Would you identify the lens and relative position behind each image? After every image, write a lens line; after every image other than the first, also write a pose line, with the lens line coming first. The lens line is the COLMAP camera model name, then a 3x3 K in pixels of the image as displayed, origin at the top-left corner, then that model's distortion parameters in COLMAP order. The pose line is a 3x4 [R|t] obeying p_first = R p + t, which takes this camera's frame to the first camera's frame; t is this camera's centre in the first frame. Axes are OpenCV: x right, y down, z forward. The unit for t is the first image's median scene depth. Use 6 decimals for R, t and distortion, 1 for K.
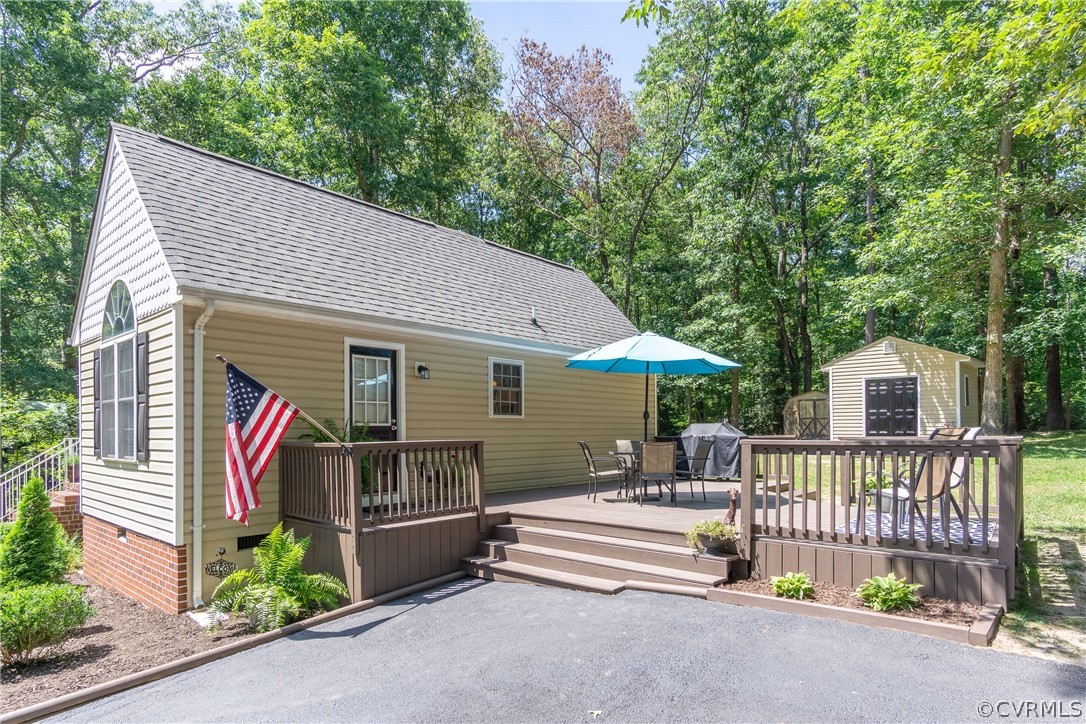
lens RADIAL K [[595.9, 0, 626.1], [0, 595.9, 437.8], [0, 0, 1]] dist [0.000972, 0.000132]
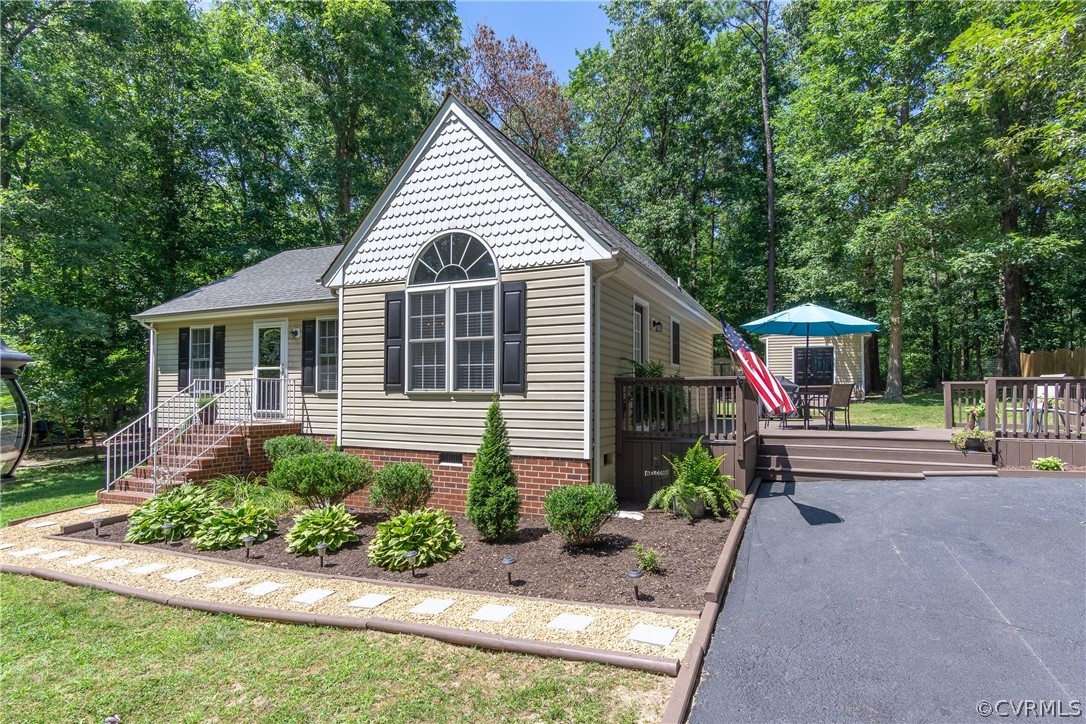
lens RADIAL K [[559.0, 0, 600.3], [0, 559.0, 391.6], [0, 0, 1]] dist [0.002028, 0.000647]
pose [[0.959226, 0.009181, 0.282491, -0.657233], [-0.003867, 0.999805, -0.019361, 0.040984], [-0.282614, 0.017479, 0.959075, -0.062202]]
